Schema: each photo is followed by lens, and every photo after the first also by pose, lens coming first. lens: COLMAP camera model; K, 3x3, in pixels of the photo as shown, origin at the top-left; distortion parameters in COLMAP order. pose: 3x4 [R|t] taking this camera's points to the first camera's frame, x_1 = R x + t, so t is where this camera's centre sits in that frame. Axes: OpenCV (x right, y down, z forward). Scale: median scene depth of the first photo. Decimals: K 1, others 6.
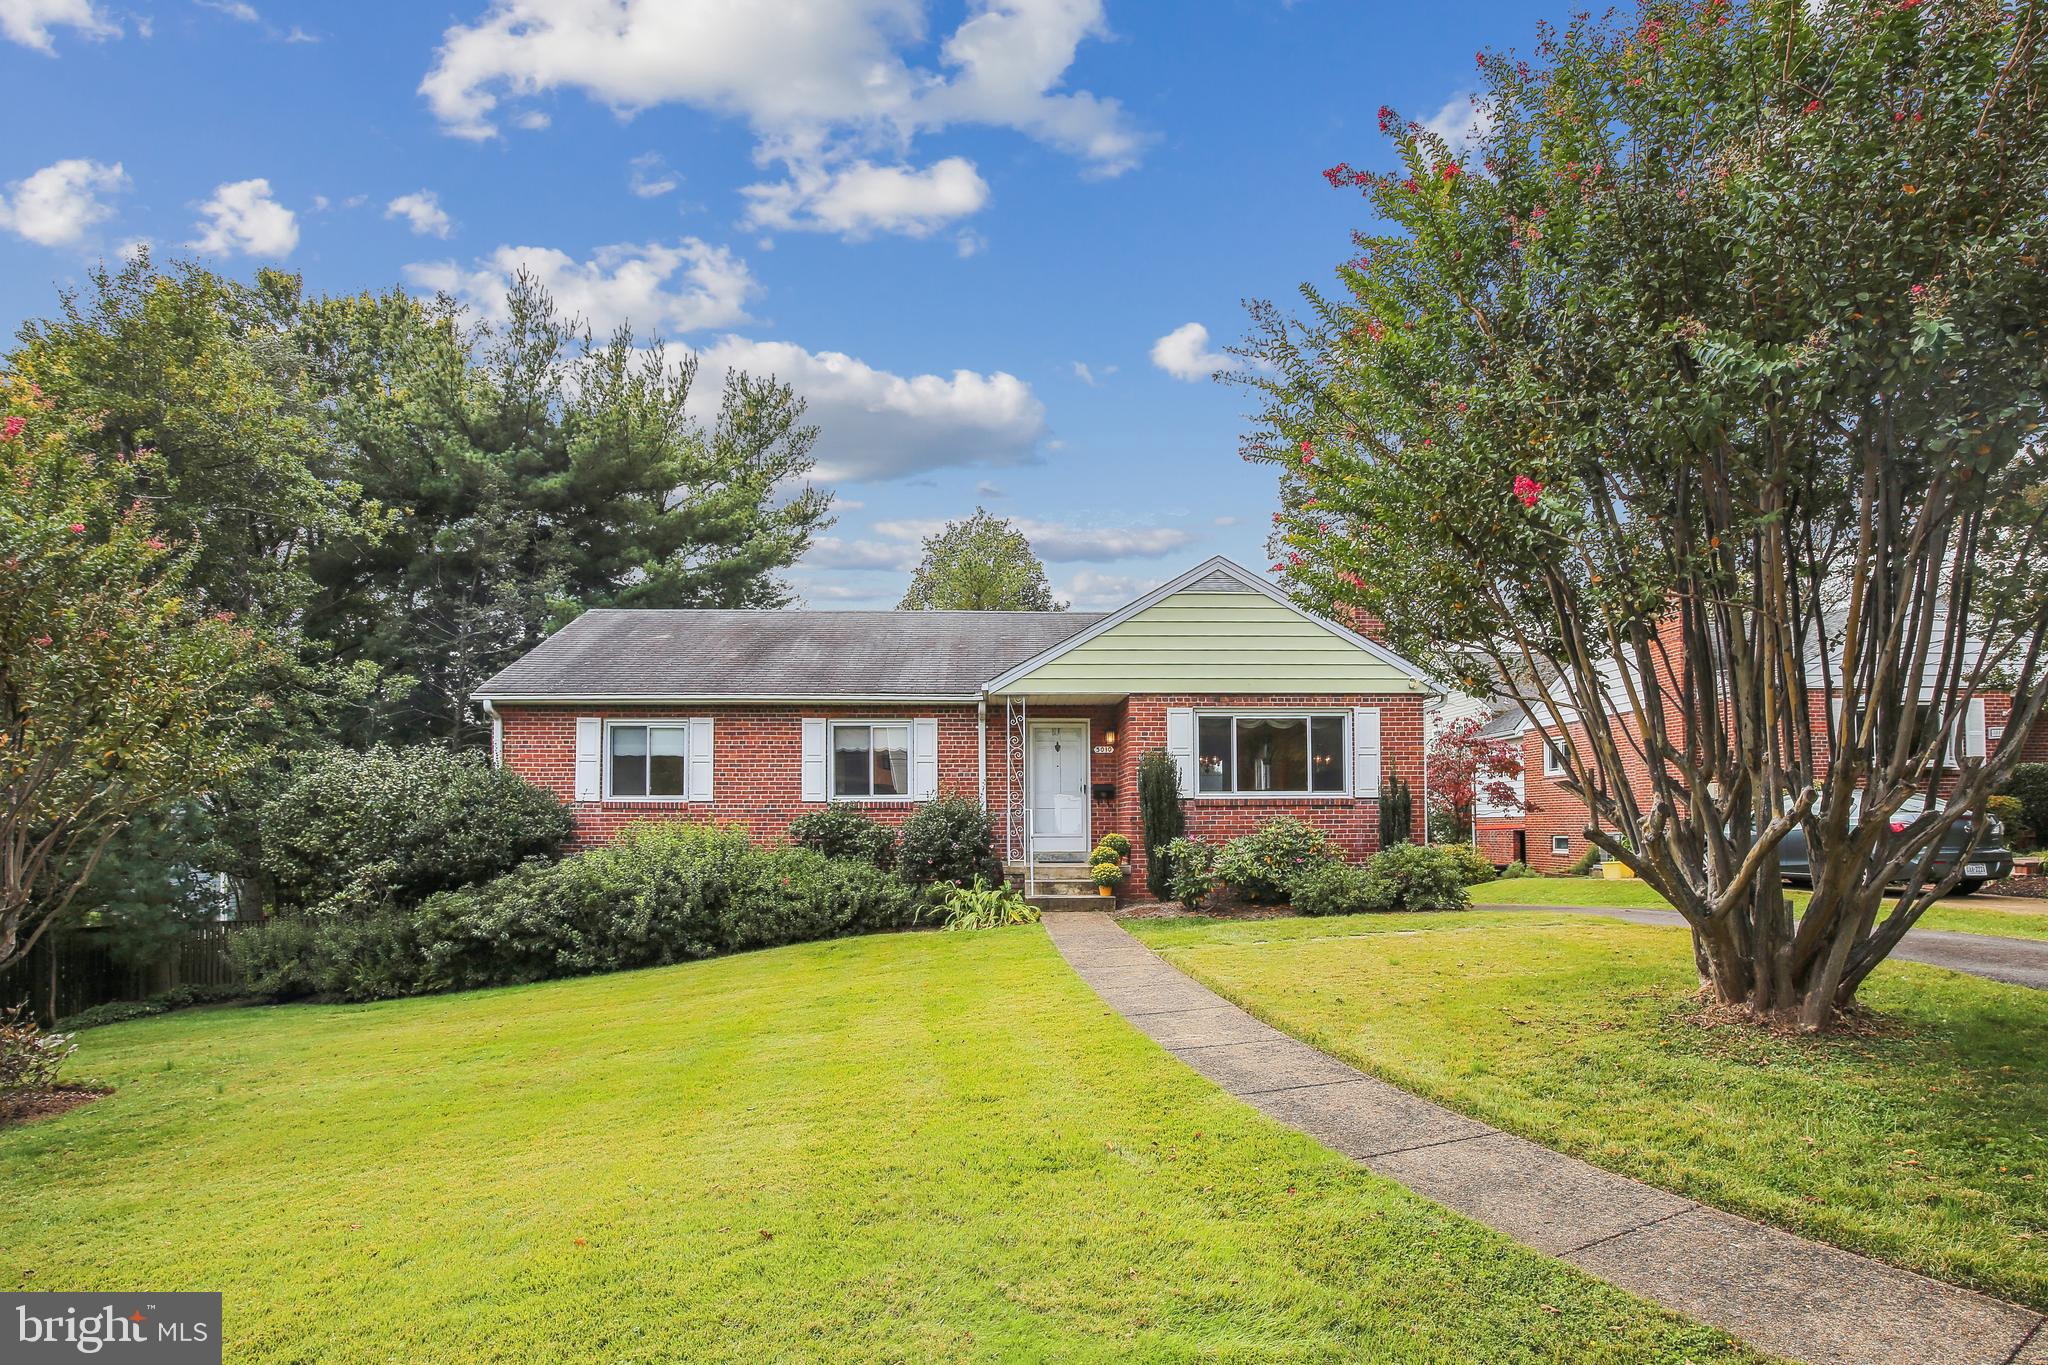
lens RADIAL K [[955.7, 0, 1012.4], [0, 955.7, 680.0], [0, 0, 1]] dist [-0.038468, 0.010778]
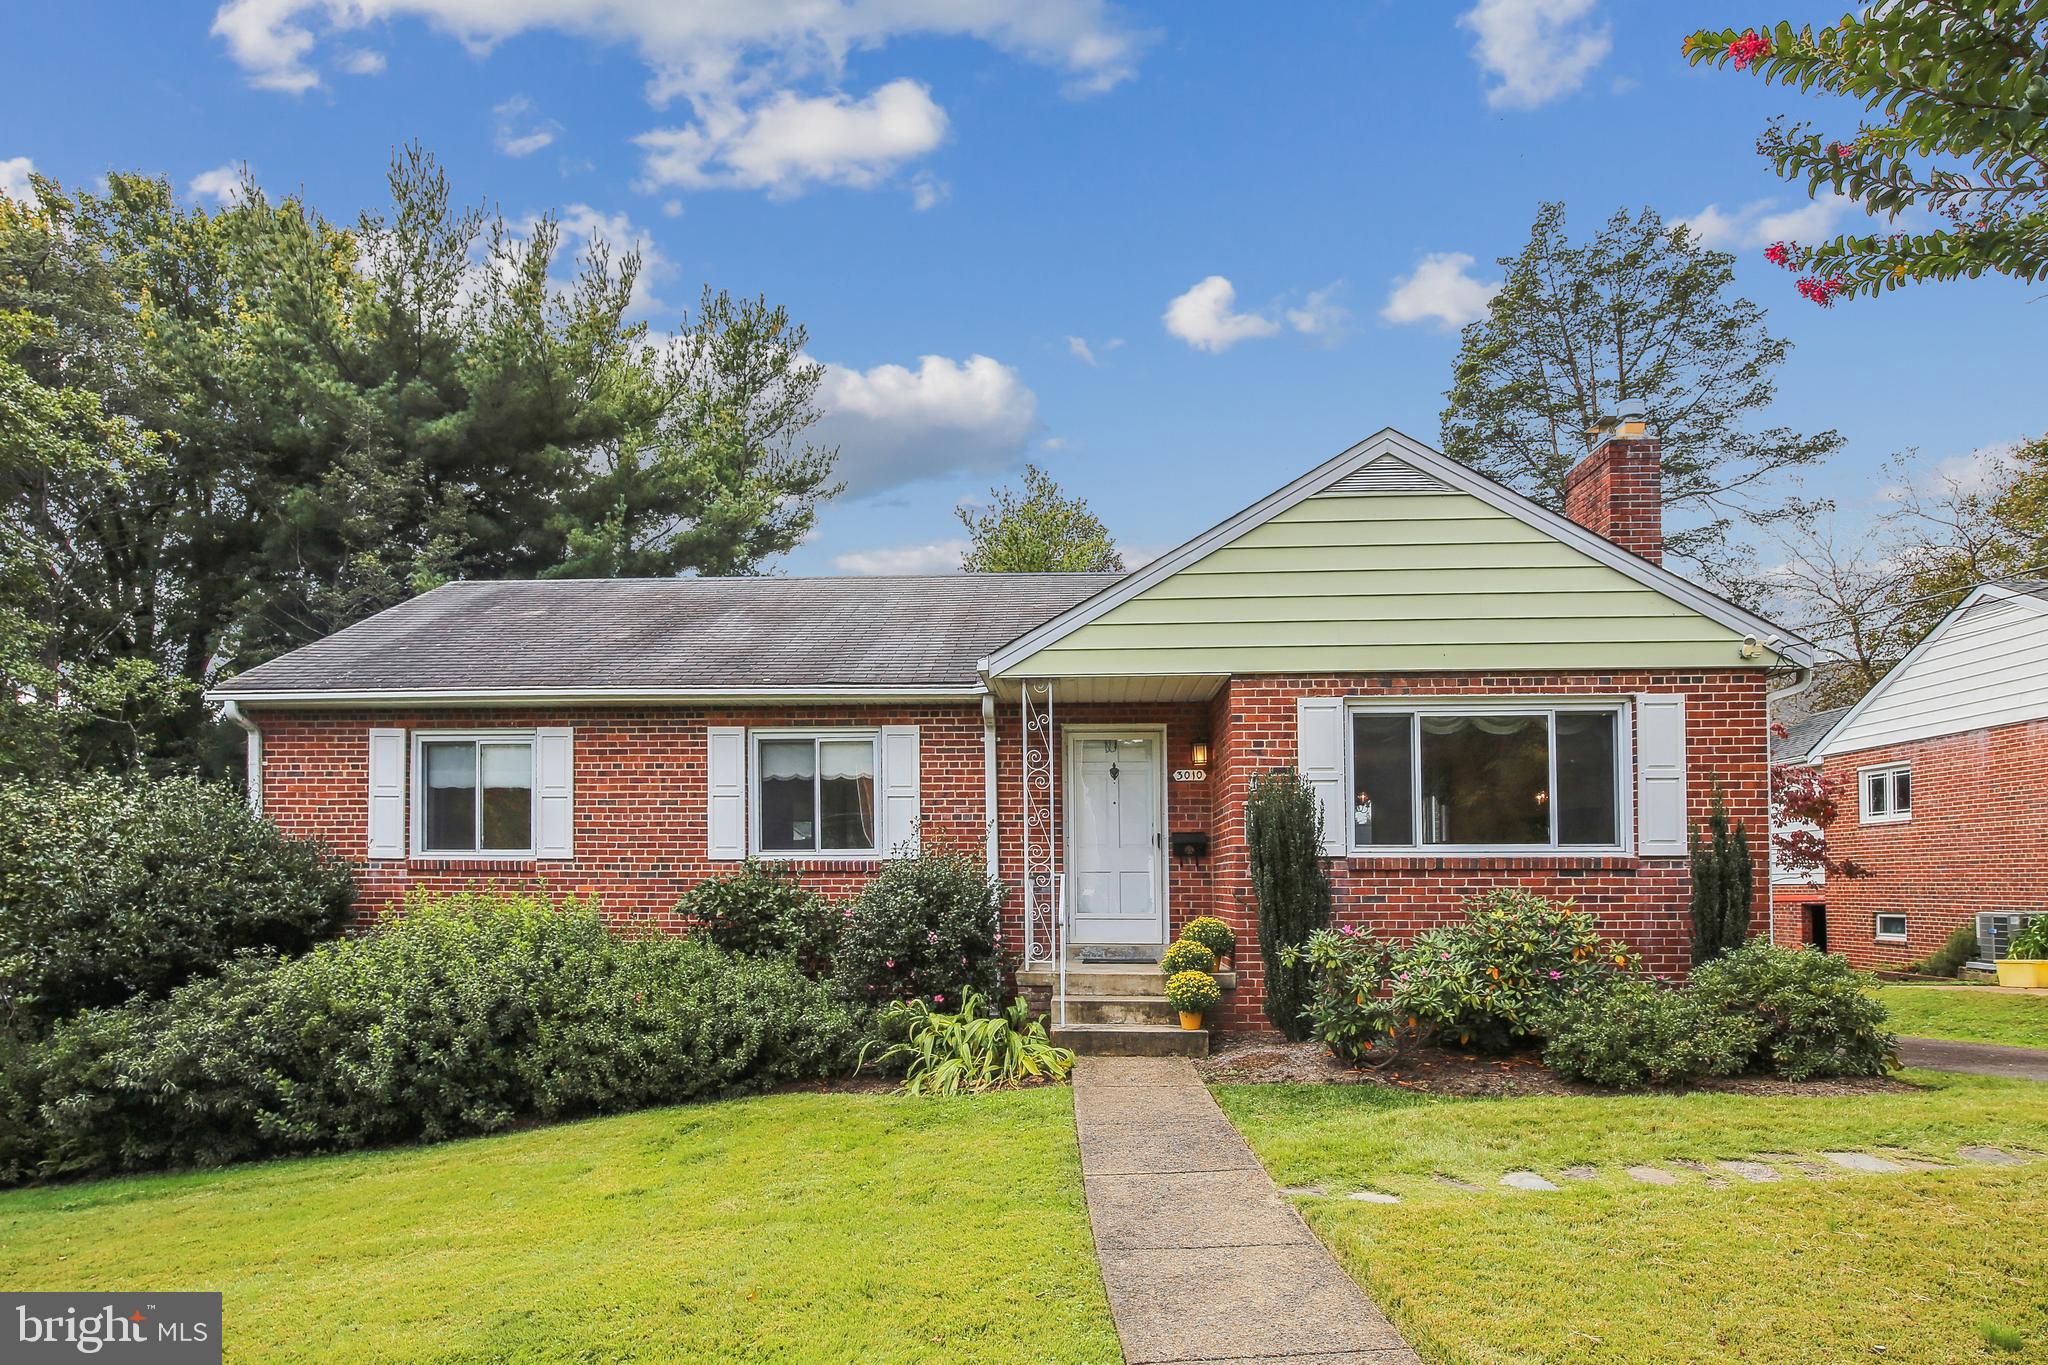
lens RADIAL K [[1181.0, 0, 1031.4], [0, 1181.0, 680.4], [0, 0, 1]] dist [-0.006628, -0.016331]
pose [[0.998800, -0.004891, -0.048738, 0.037306], [0.003781, 0.999732, -0.022842, 0.034097], [0.048837, 0.022630, 0.998550, 0.283119]]
